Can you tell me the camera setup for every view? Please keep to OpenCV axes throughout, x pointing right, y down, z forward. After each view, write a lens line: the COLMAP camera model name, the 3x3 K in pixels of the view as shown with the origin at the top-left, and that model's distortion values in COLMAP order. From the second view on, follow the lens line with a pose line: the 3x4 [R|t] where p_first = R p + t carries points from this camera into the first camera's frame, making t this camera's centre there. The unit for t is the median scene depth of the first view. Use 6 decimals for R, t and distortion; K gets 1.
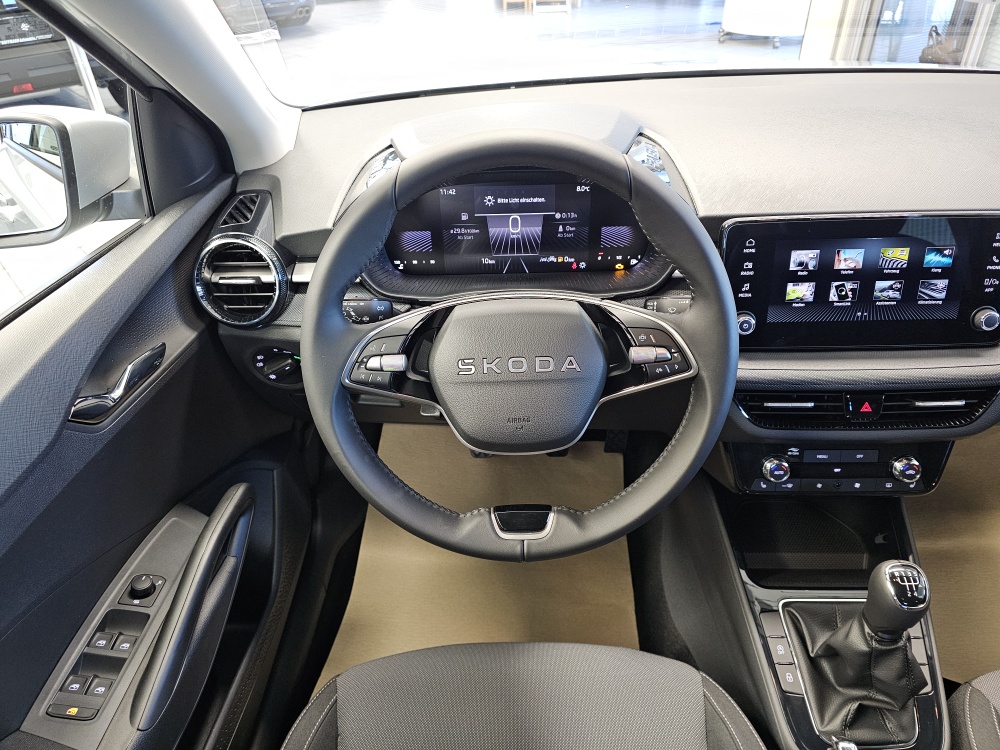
lens RADIAL K [[668.2, 0, 504.4], [0, 668.2, 374.2], [0, 0, 1]] dist [0.055174, -0.053193]
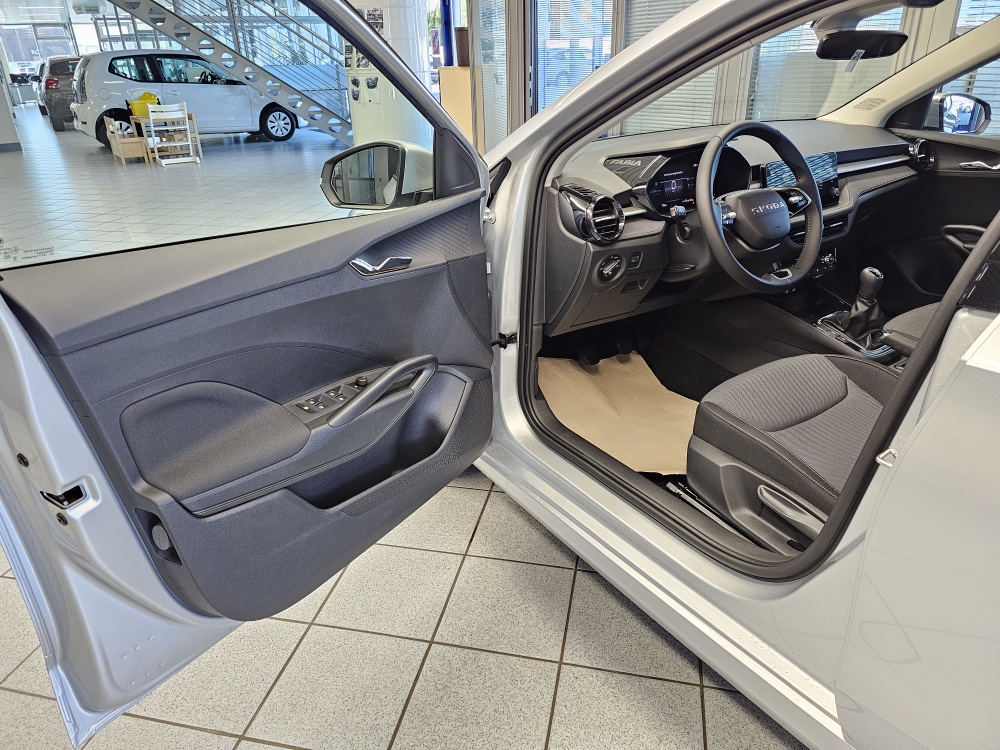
lens RADIAL K [[662.8, 0, 500.0], [0, 662.8, 375.0], [0, 0, 1]] dist [0.070704, -0.048201]
pose [[0.812757, -0.237719, 0.531898, -1.842005], [0.333266, 0.938549, -0.089779, 0.374607], [-0.477870, 0.250232, 0.842036, -0.395832]]
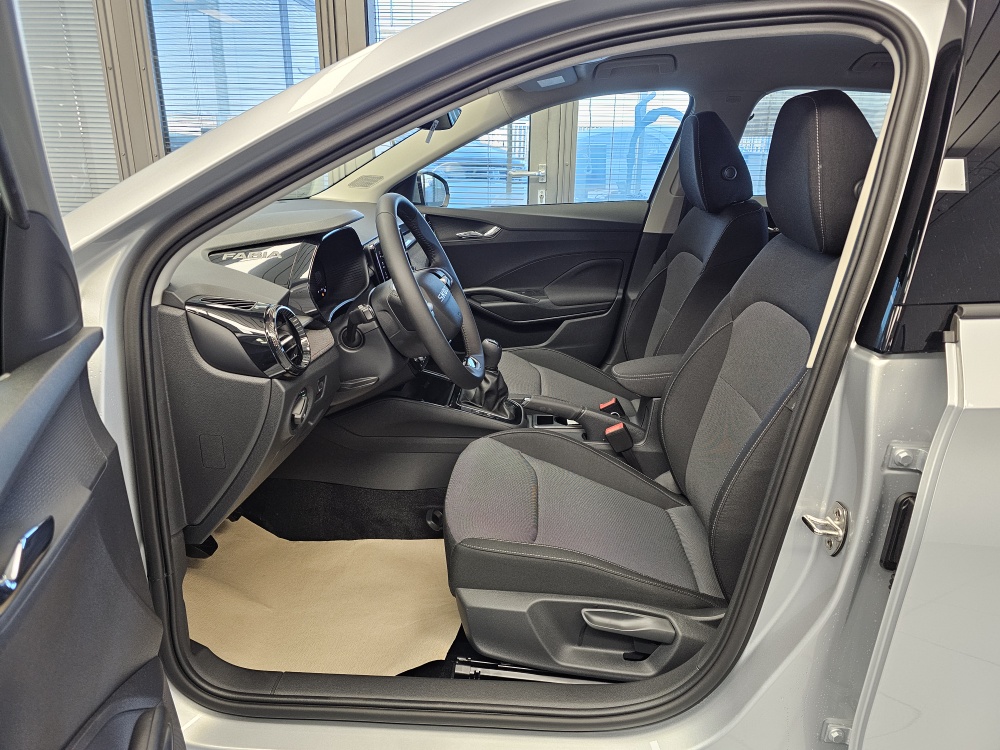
lens RADIAL K [[678.7, 0, 496.7], [0, 678.7, 367.7], [0, 0, 1]] dist [0.045857, -0.043996]
pose [[0.016691, -0.280408, 0.959736, -1.686298], [0.564048, 0.795194, 0.222524, -0.166181], [-0.825573, 0.537623, 0.171436, 0.497285]]
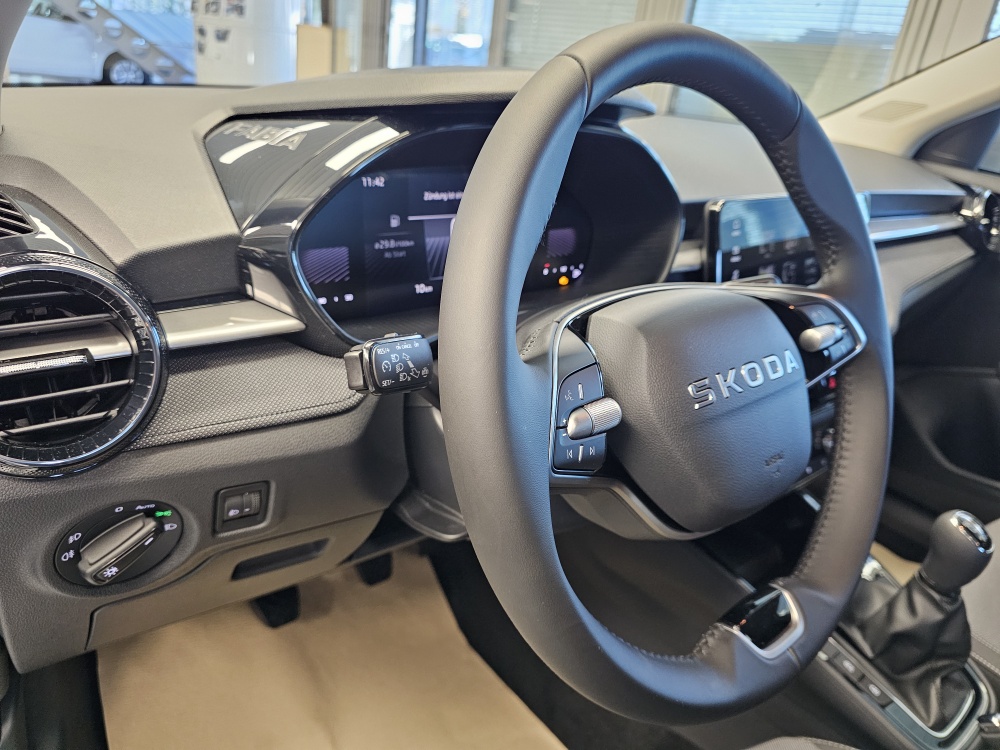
lens RADIAL K [[678.7, 0, 496.7], [0, 678.7, 367.7], [0, 0, 1]] dist [0.045857, -0.043996]
pose [[0.748279, -0.160641, 0.643640, -0.468007], [0.263516, 0.962383, -0.066163, -0.033010], [-0.608800, 0.219118, 0.762463, 0.512578]]
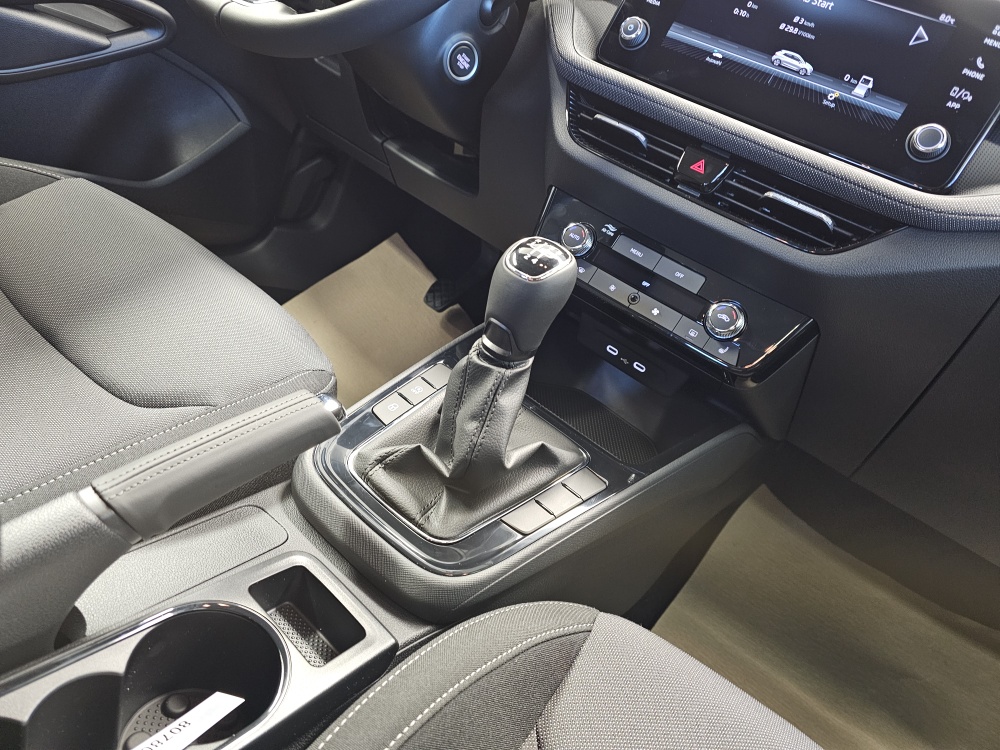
lens RADIAL K [[678.7, 0, 496.7], [0, 678.7, 367.7], [0, 0, 1]] dist [0.045857, -0.043996]
pose [[0.746160, 0.536894, -0.393689, 0.761446], [-0.624154, 0.769895, -0.133015, 0.438983], [0.231684, 0.344973, 0.909569, 0.350699]]
